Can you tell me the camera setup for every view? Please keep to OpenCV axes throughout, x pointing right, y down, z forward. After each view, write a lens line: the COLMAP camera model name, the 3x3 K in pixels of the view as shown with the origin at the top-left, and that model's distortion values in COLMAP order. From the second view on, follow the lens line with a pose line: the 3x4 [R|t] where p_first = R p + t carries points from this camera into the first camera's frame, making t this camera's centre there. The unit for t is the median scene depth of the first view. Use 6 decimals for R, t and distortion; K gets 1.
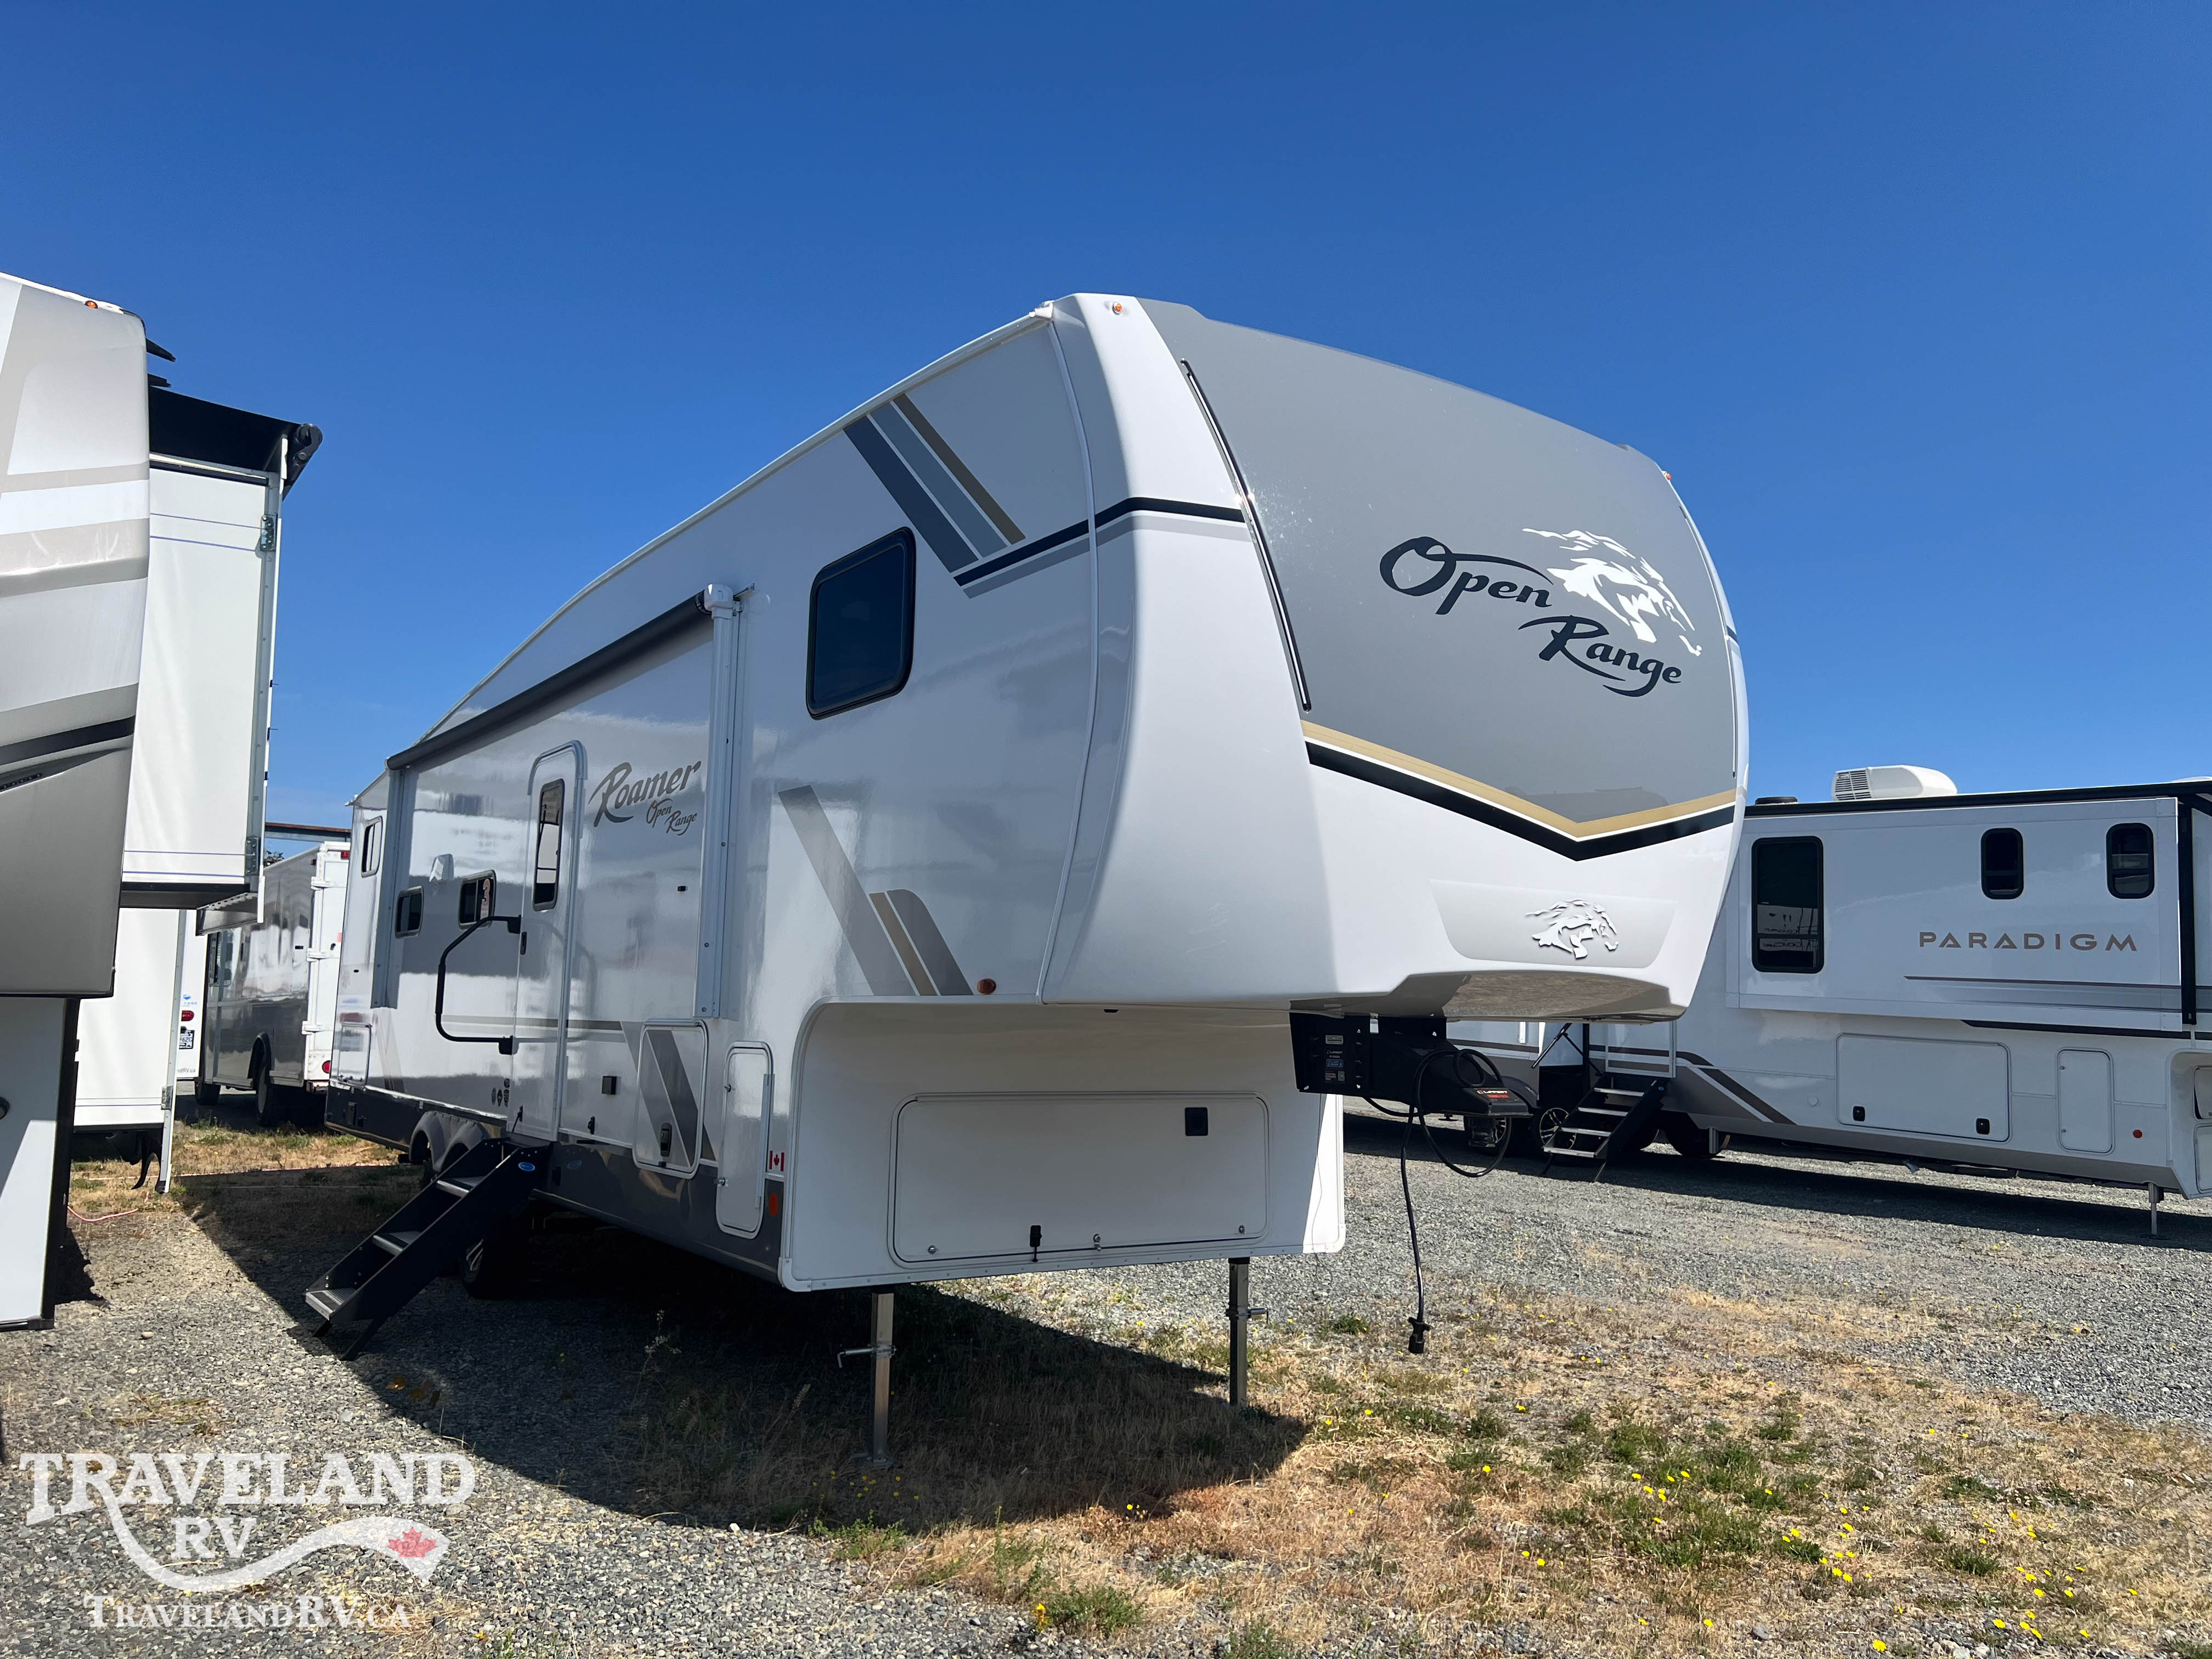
lens RADIAL K [[1662.9, 0, 1110.4], [0, 1662.9, 813.7], [0, 0, 1]] dist [0.070541, -0.093080]
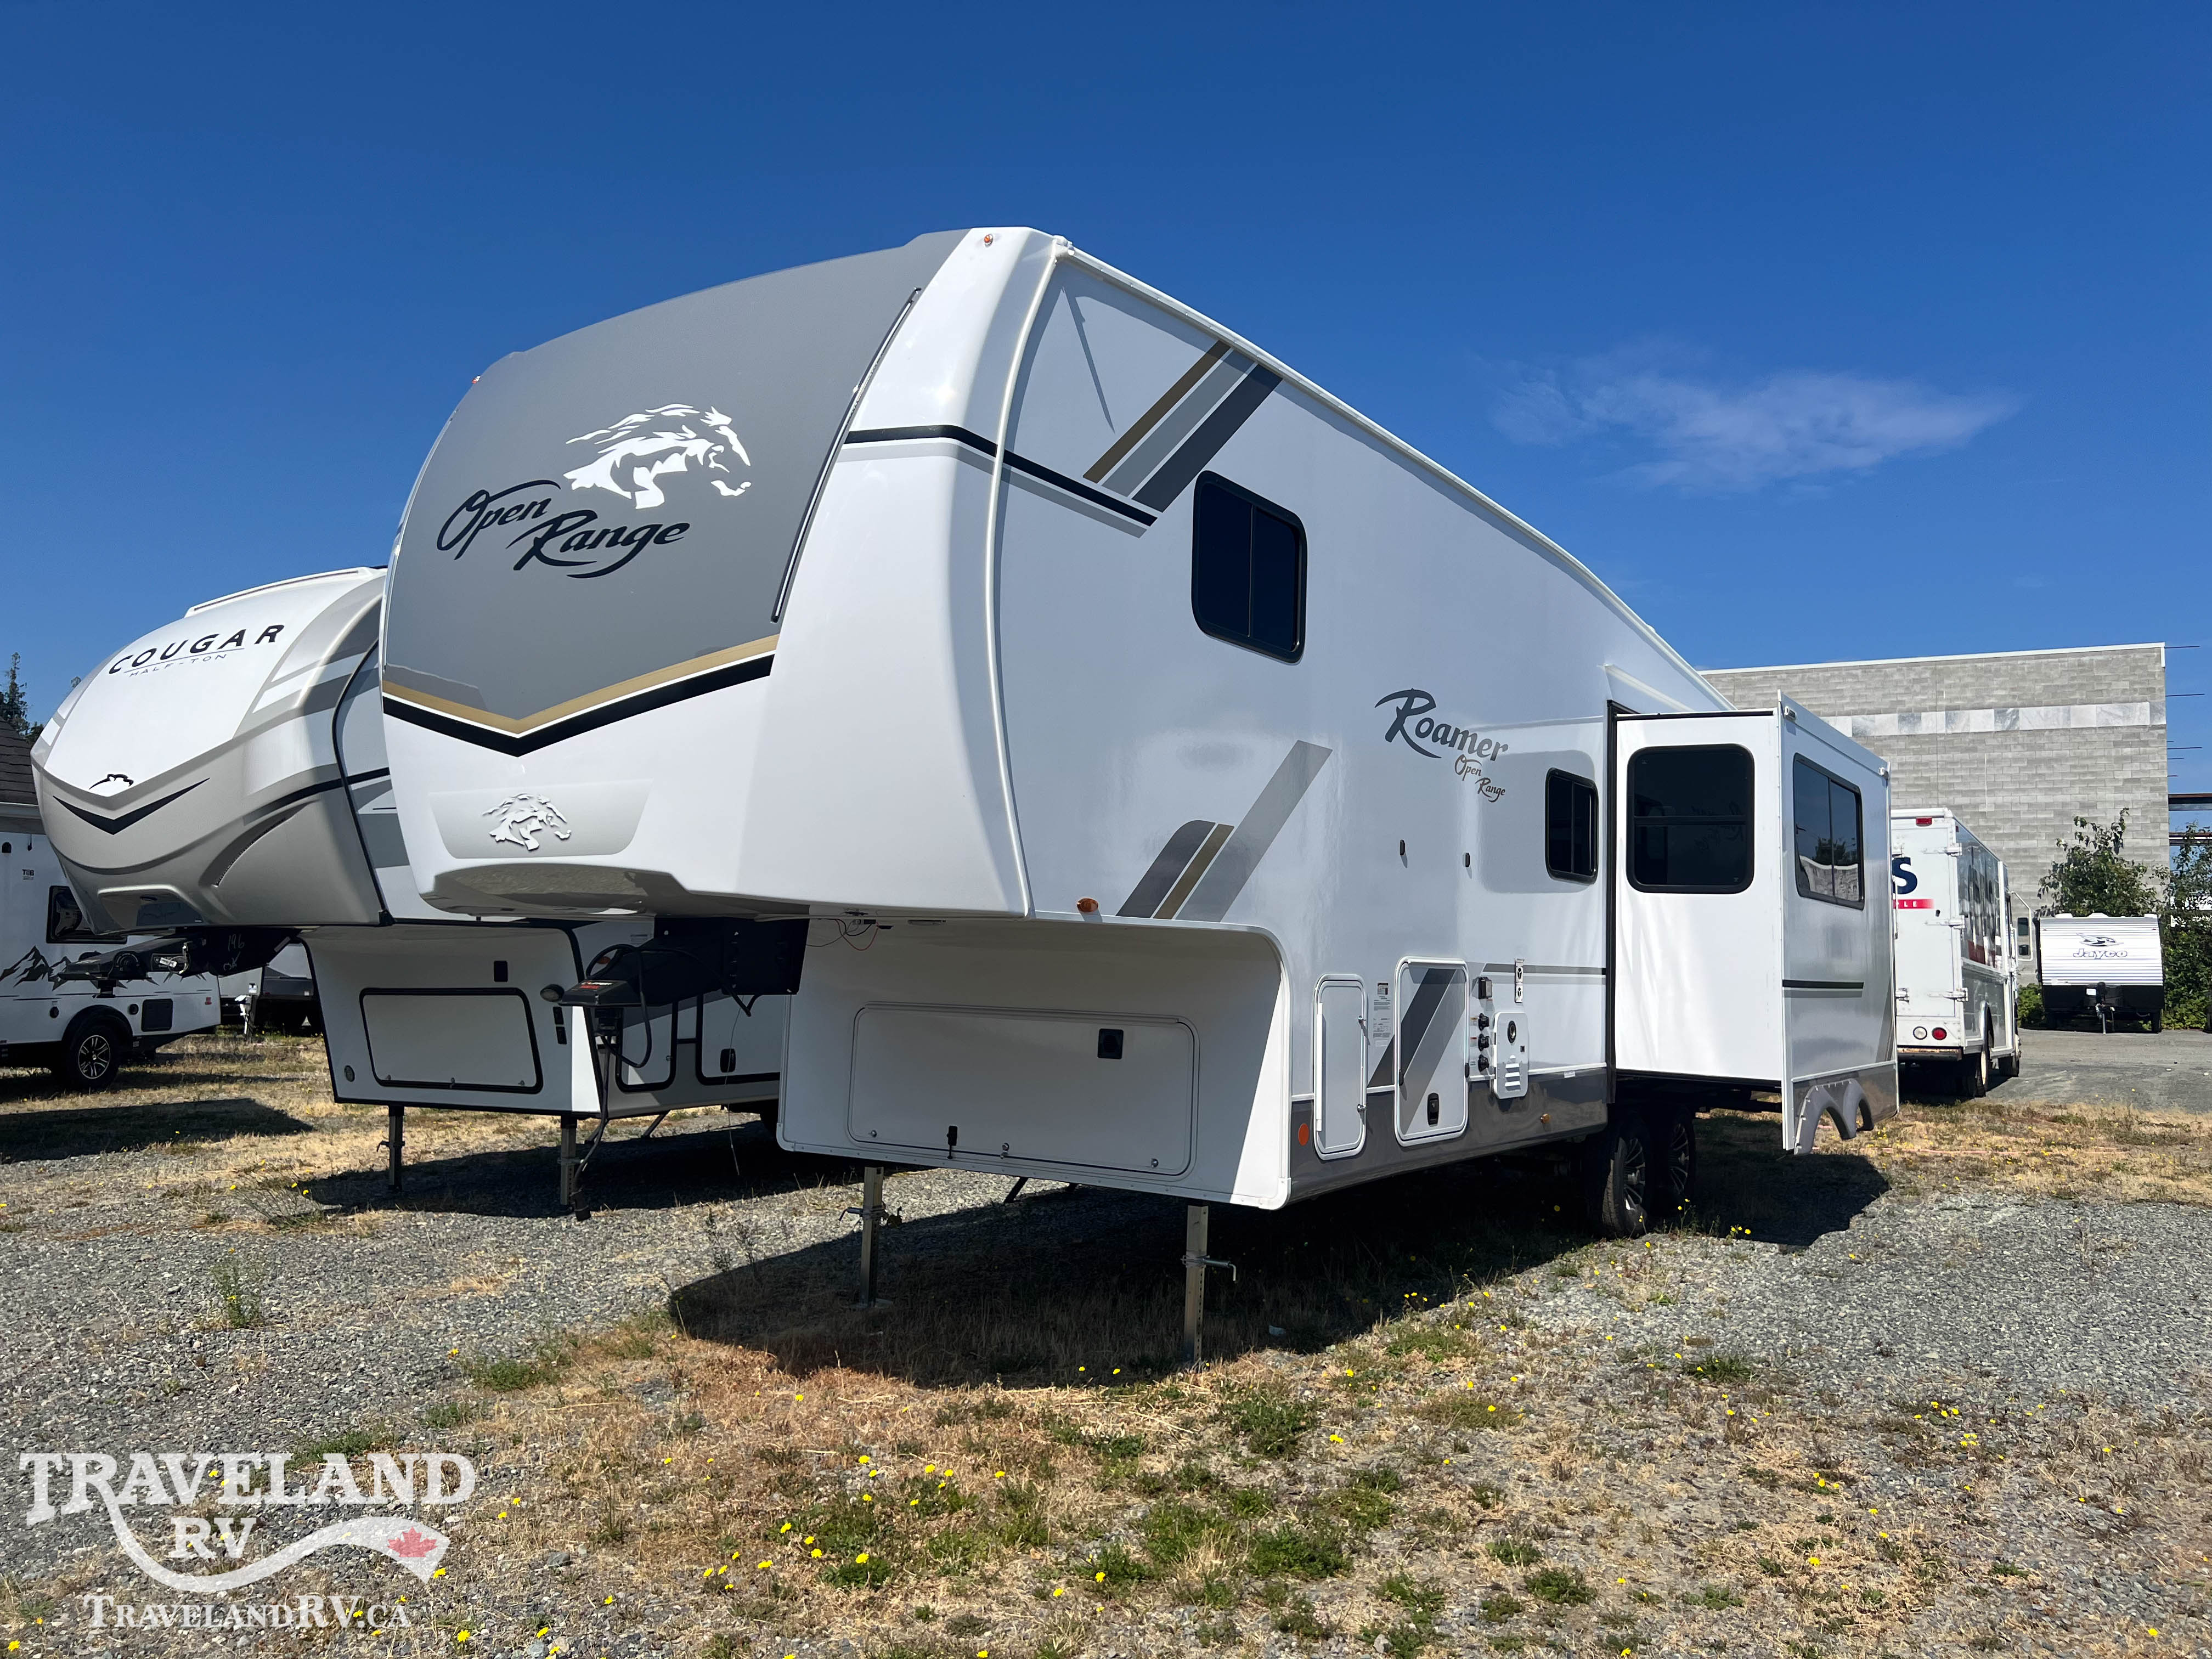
lens RADIAL K [[1662.9, 0, 1110.4], [0, 1662.9, 813.7], [0, 0, 1]] dist [0.070541, -0.093080]
pose [[0.359071, -0.091426, -0.928822, 1.331521], [0.096746, 0.993475, -0.060389, 0.156643], [0.928282, -0.068176, 0.365573, 0.928998]]
